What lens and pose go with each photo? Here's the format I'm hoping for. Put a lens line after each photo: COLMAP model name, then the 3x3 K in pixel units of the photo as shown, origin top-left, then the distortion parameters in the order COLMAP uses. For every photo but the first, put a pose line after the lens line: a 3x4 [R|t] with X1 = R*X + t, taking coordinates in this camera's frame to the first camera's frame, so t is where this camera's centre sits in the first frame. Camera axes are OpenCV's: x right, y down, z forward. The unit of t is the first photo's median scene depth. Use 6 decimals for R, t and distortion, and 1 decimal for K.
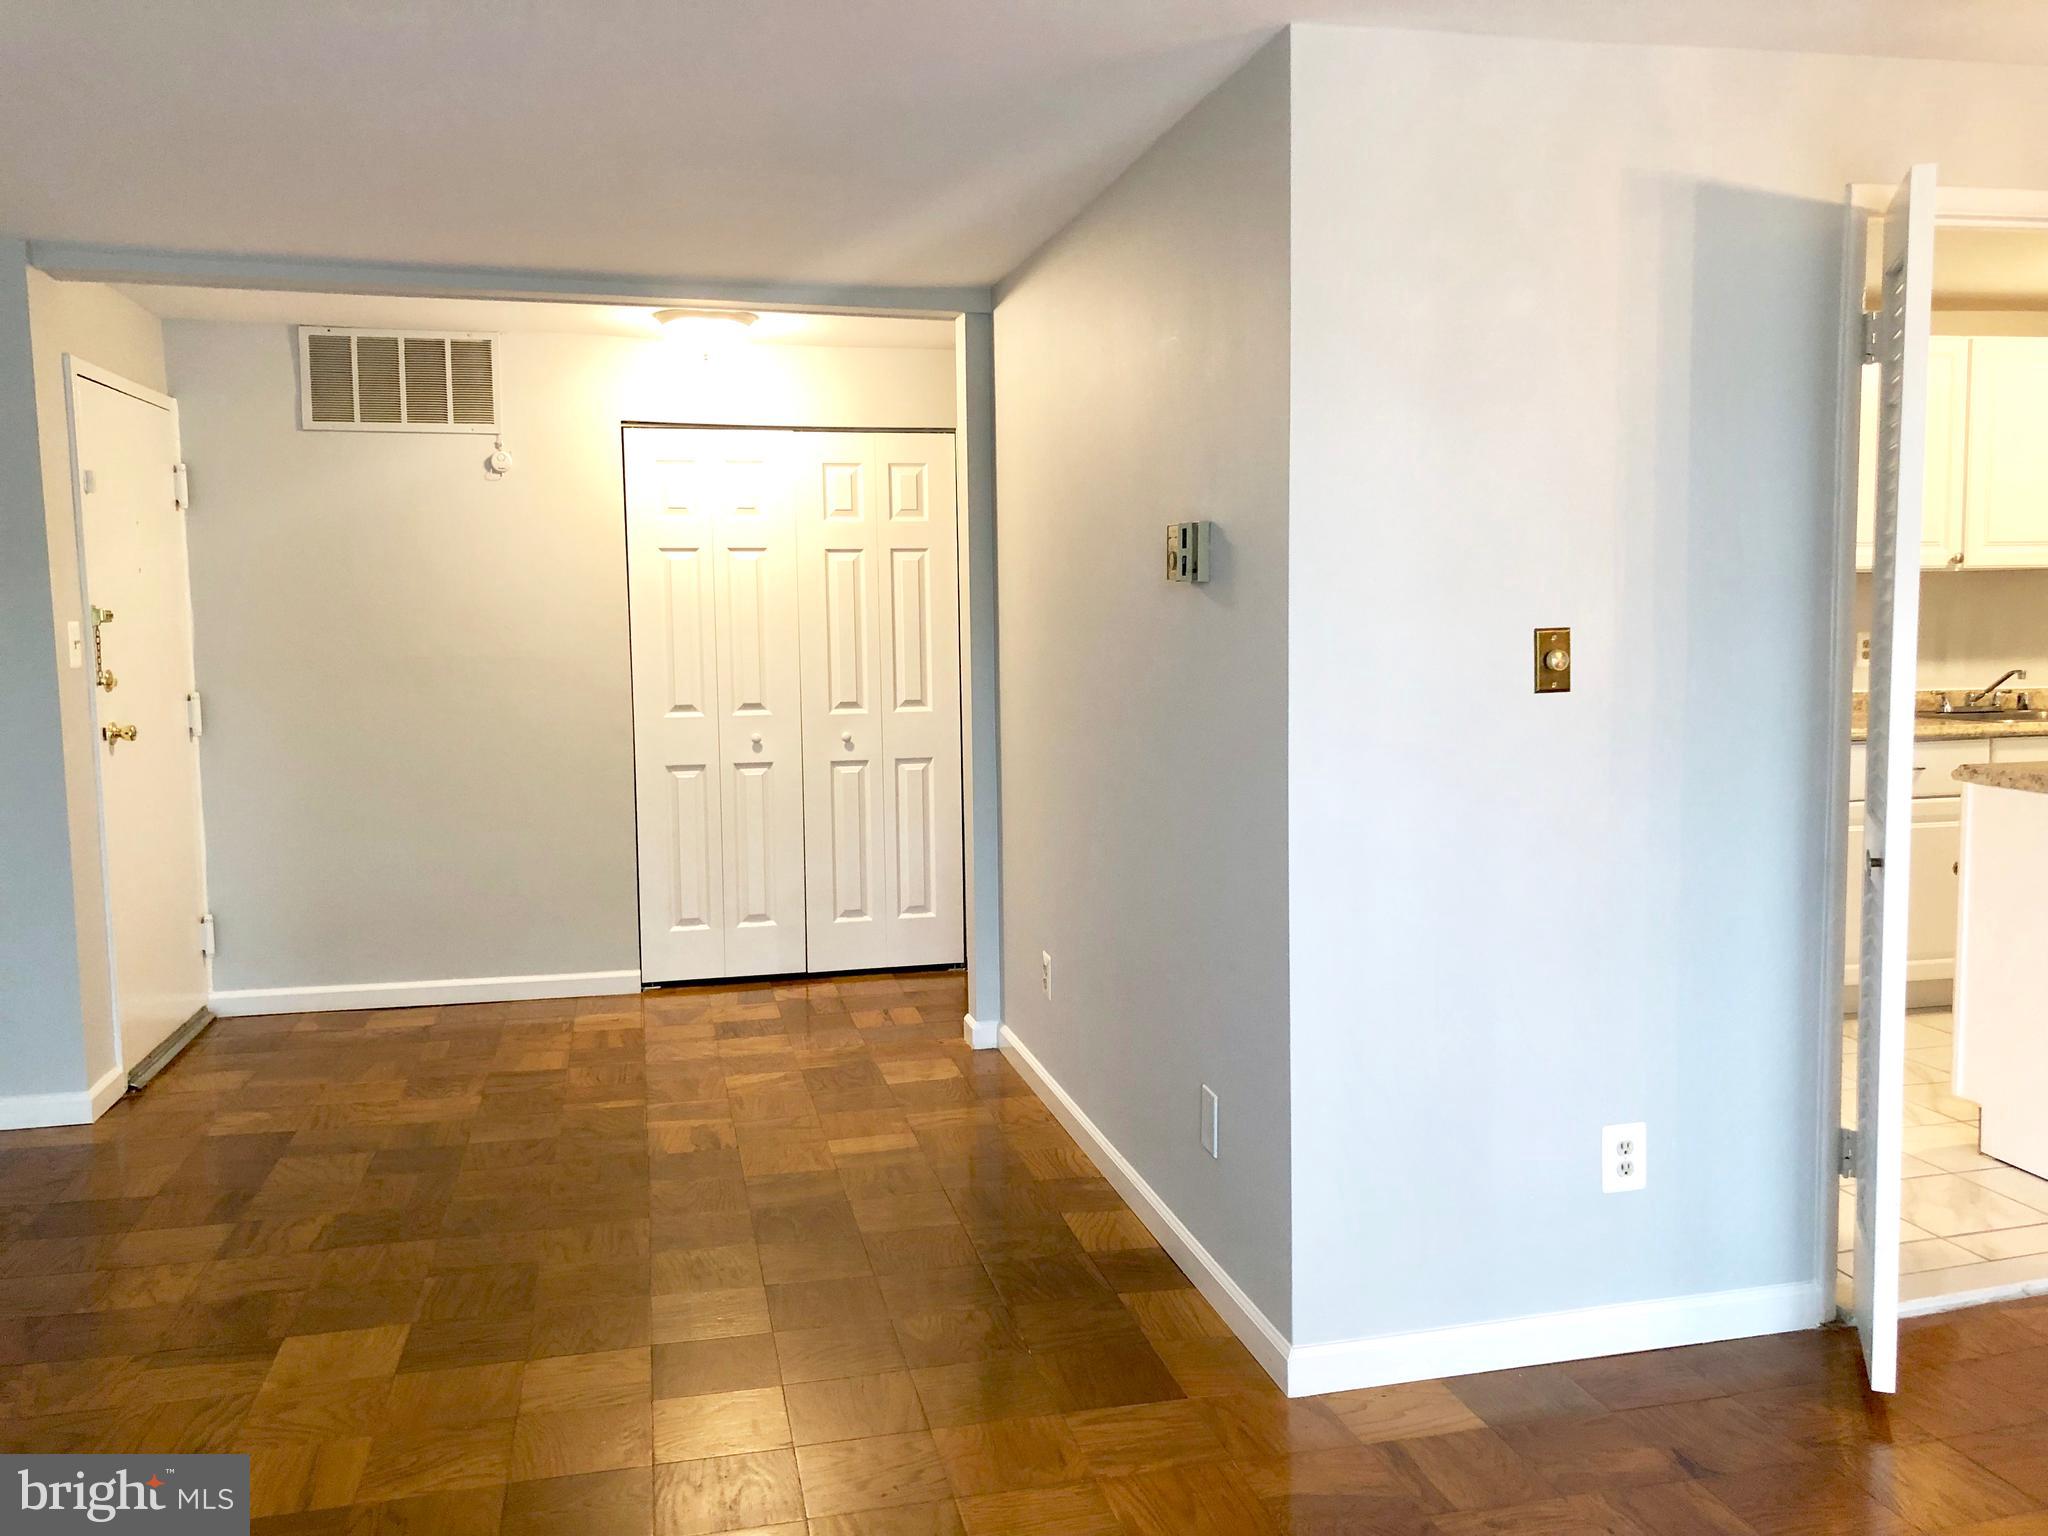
lens RADIAL K [[1675.7, 0, 1019.2], [0, 1675.7, 752.2], [0, 0, 1]] dist [0.031572, -0.042778]
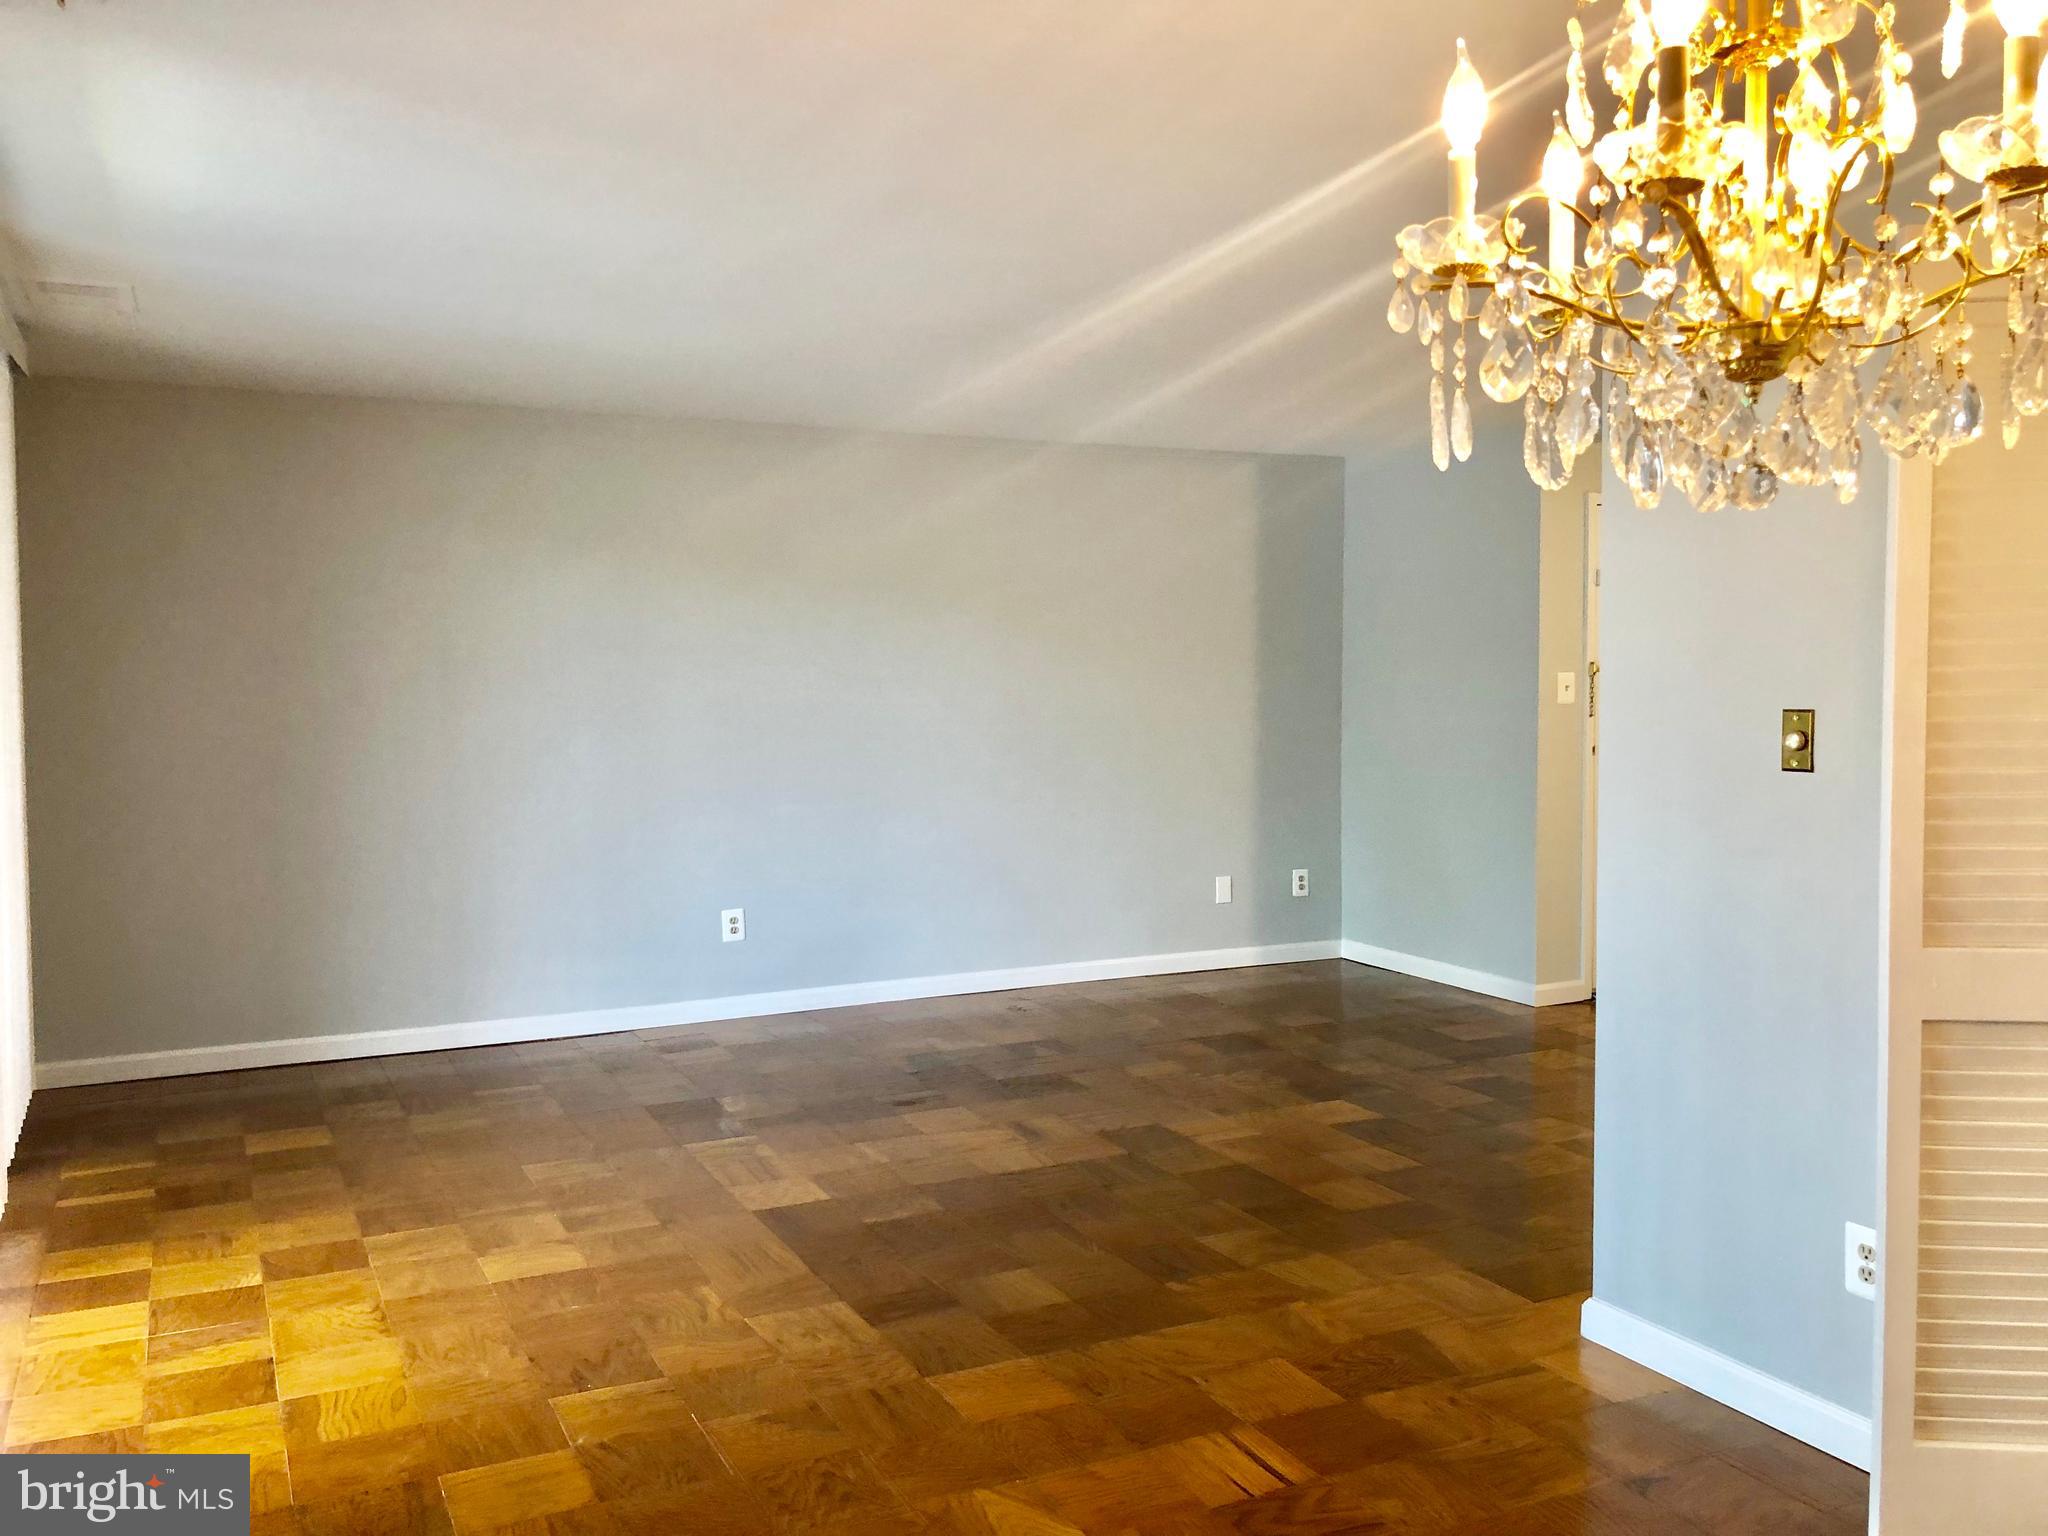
lens RADIAL K [[1675.7, 0, 1009.1], [0, 1675.7, 753.6], [0, 0, 1]] dist [0.031572, -0.042778]
pose [[0.220650, 0.066662, -0.973072, 0.750685], [-0.087200, 0.995015, 0.048392, -0.033401], [0.971447, 0.074174, 0.225362, 0.185050]]
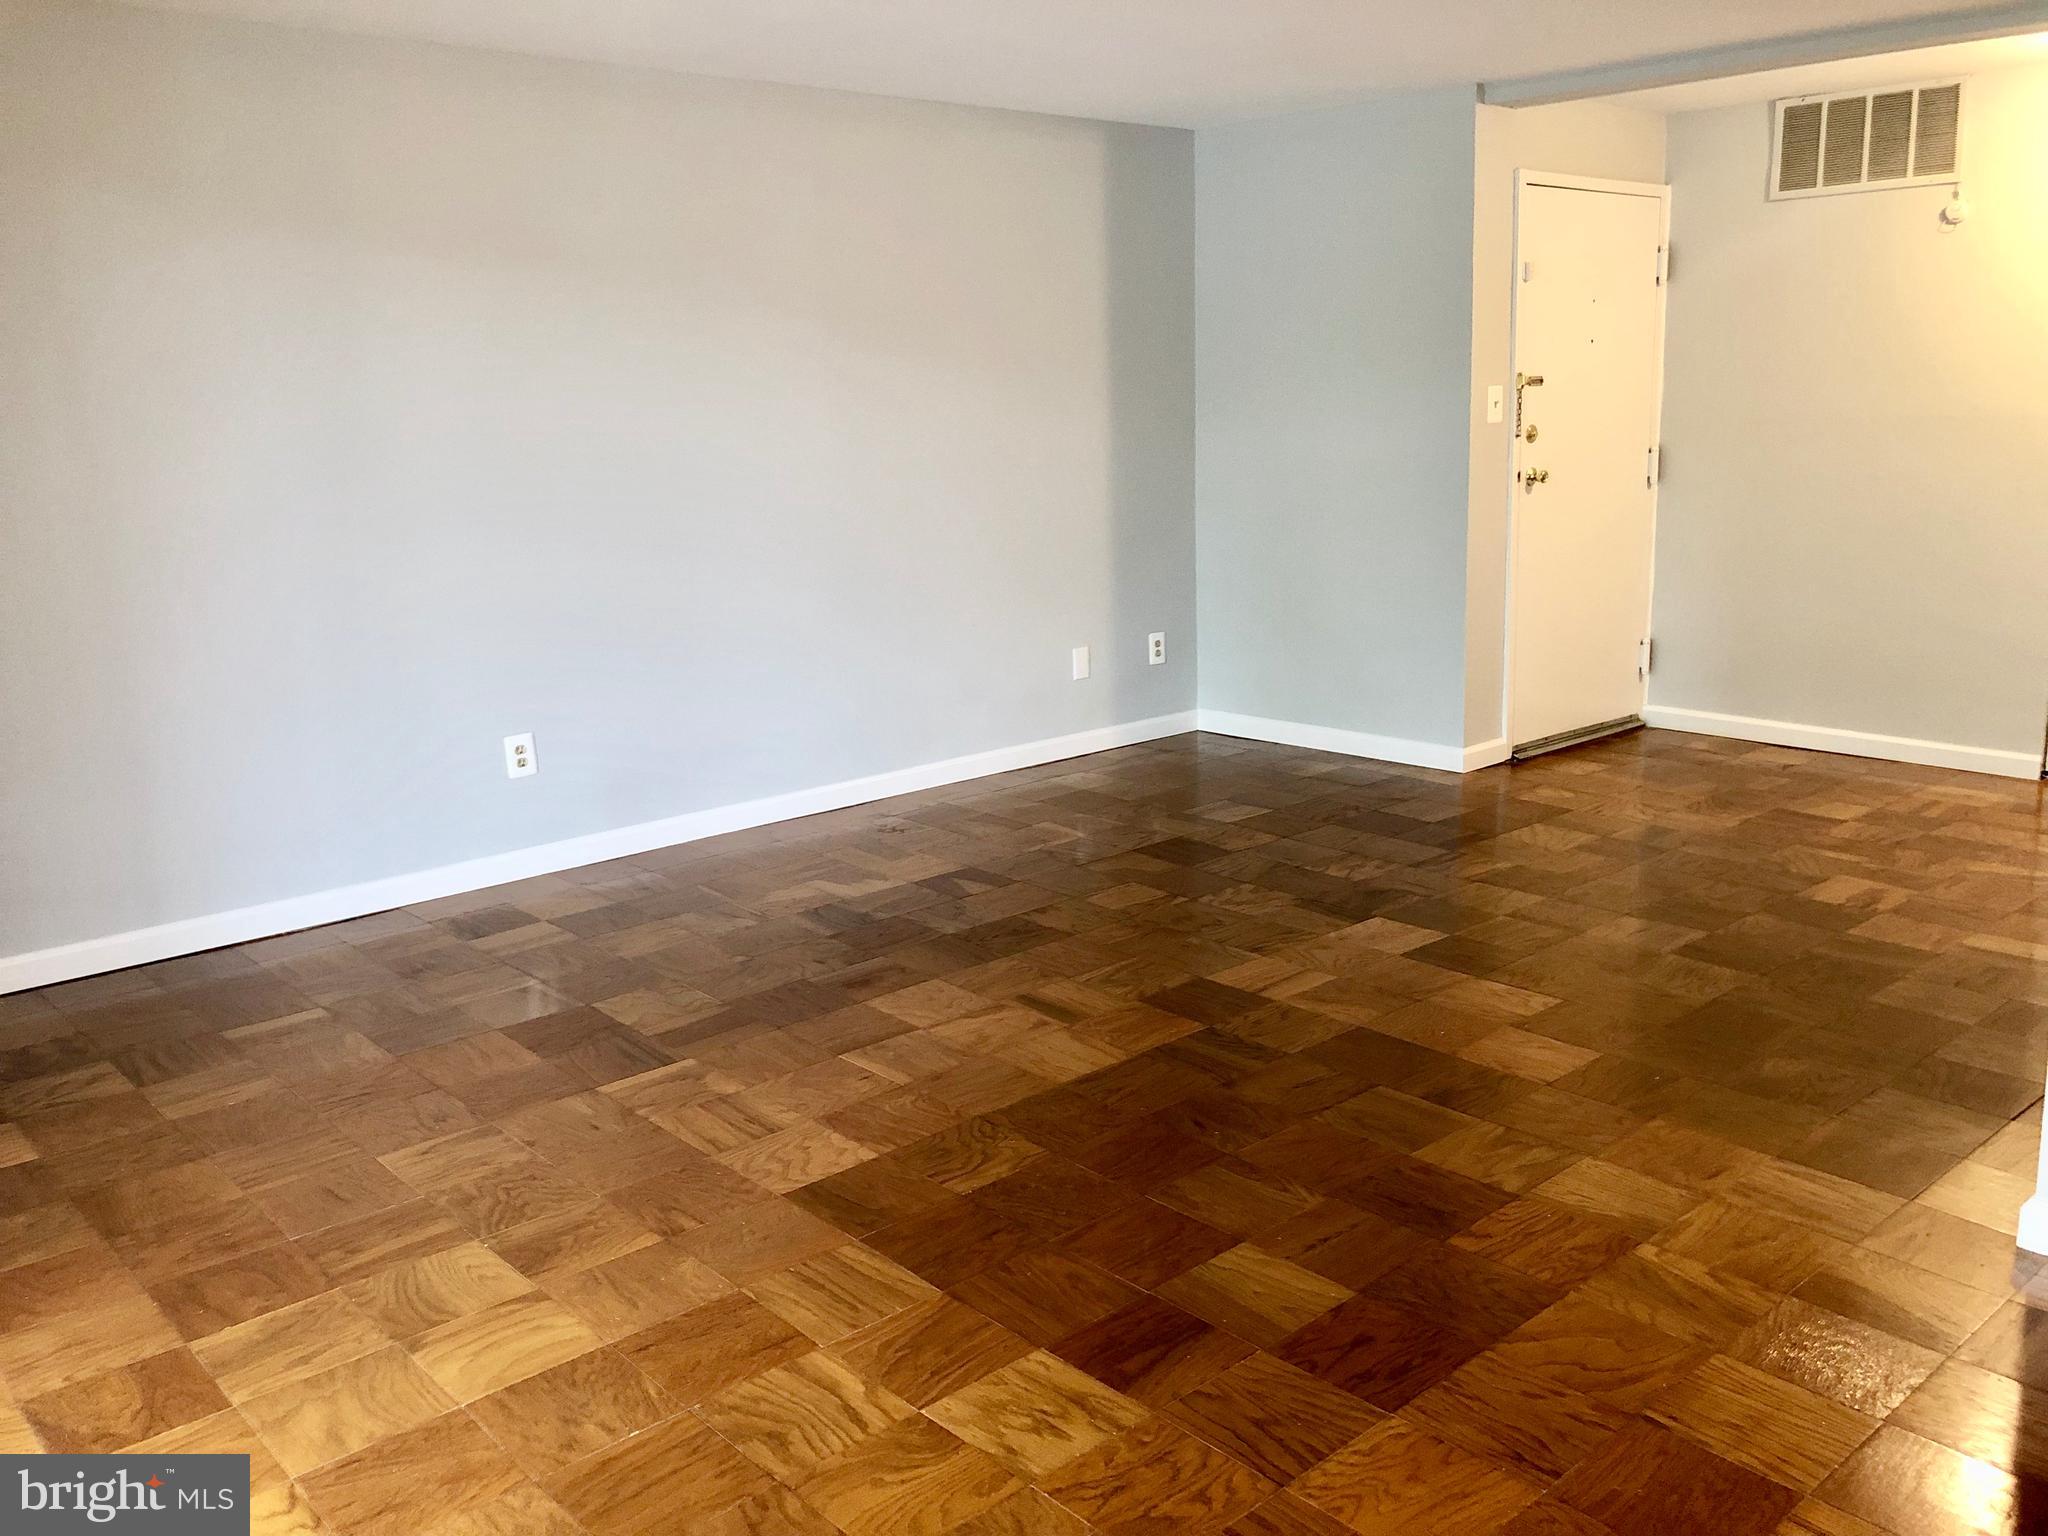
lens RADIAL K [[1675.7, 0, 1005.7], [0, 1675.7, 747.9], [0, 0, 1]] dist [0.031572, -0.042778]
pose [[0.472152, 0.177504, -0.863461, 0.398793], [-0.055623, 0.983564, 0.171778, -0.005777], [0.879761, -0.033077, 0.474265, 0.055840]]
